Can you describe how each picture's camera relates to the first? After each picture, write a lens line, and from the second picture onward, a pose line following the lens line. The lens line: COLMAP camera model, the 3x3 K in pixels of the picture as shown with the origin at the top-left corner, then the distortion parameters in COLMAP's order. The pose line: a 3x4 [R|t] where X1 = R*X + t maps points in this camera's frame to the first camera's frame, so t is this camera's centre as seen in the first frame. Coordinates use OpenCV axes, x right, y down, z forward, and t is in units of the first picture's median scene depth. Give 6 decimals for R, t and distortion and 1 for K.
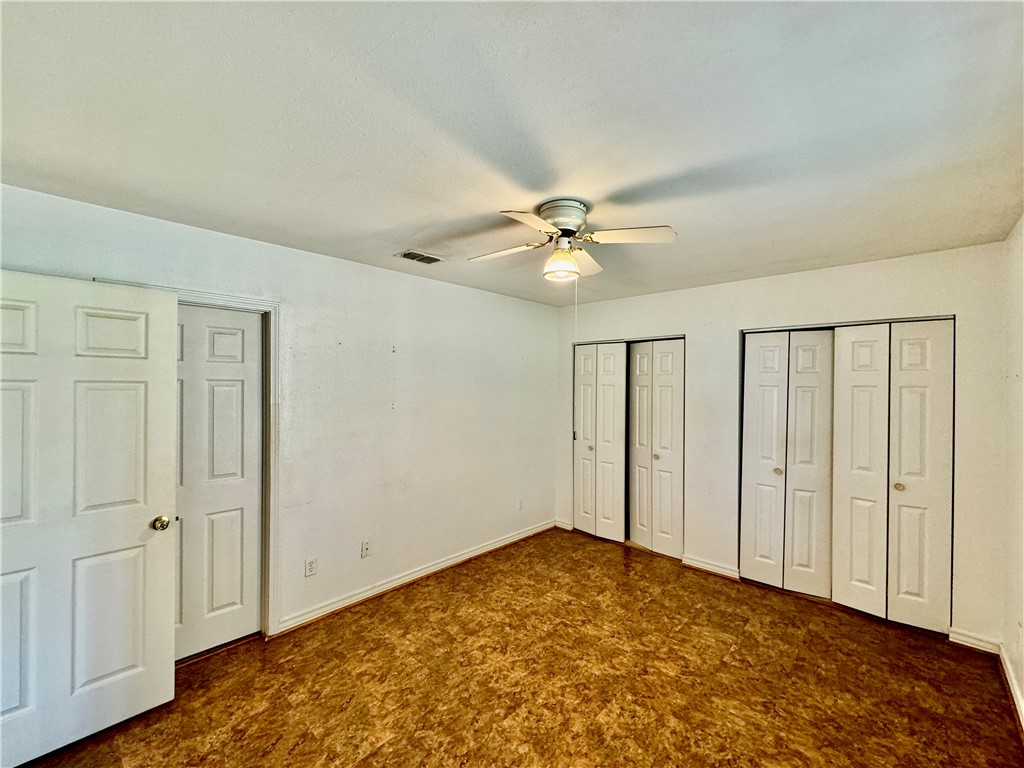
lens RADIAL K [[422.3, 0, 510.0], [0, 422.3, 383.9], [0, 0, 1]] dist [-0.002912, -0.000336]
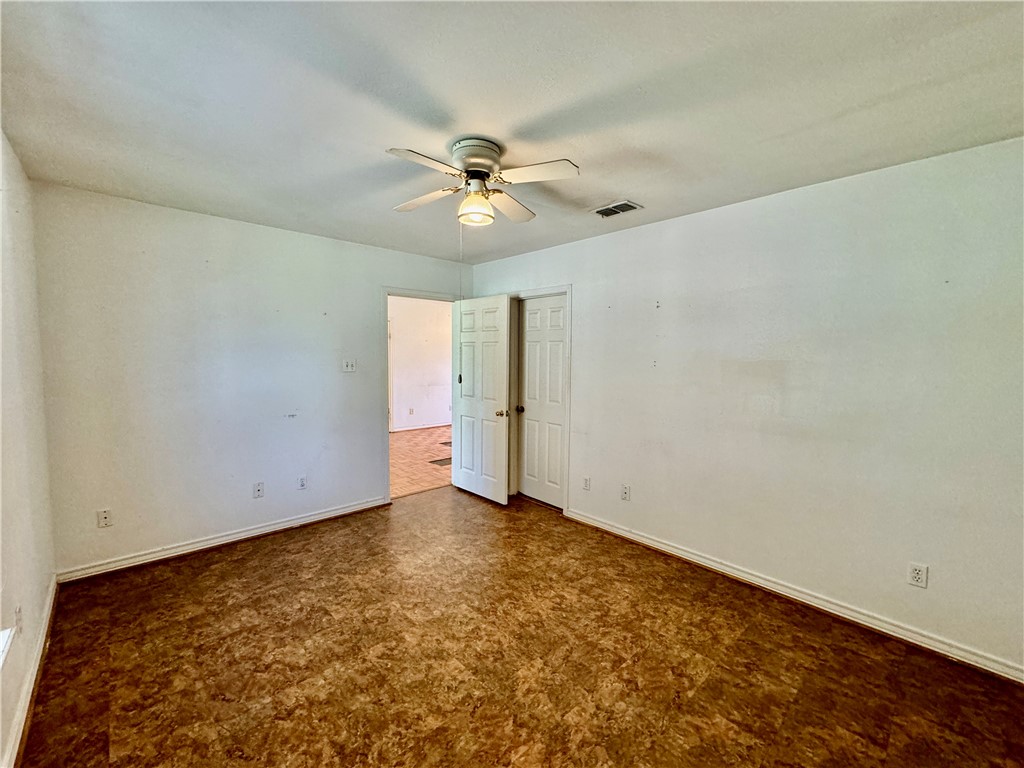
lens RADIAL K [[422.3, 0, 510.0], [0, 422.3, 383.9], [0, 0, 1]] dist [-0.002912, -0.000336]
pose [[-0.063251, 0.061695, -0.996089, 0.857545], [-0.010646, 0.997989, 0.062489, 0.049965], [0.997941, 0.014557, -0.062467, 0.872303]]
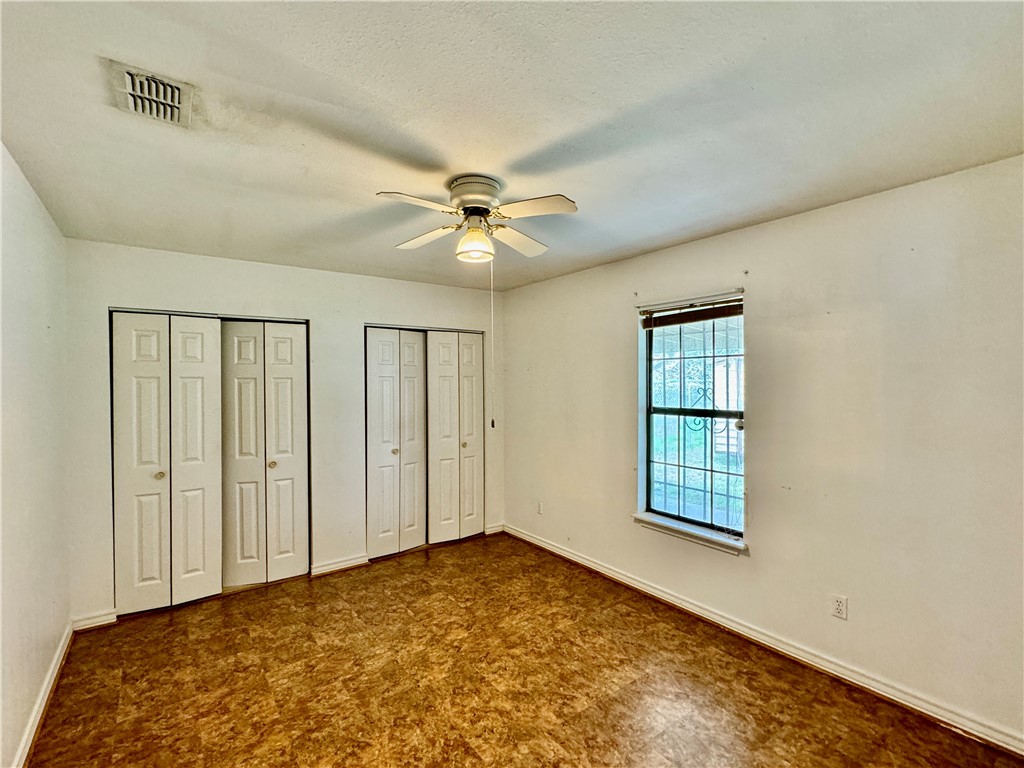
lens RADIAL K [[479.0, 0, 509.1], [0, 479.0, 385.2], [0, 0, 1]] dist [-0.003024, -0.000585]
pose [[0.182102, -0.019537, 0.983085, -0.696460], [0.006690, 0.999804, 0.018630, 0.007454], [-0.983257, 0.003184, 0.182197, 0.558102]]
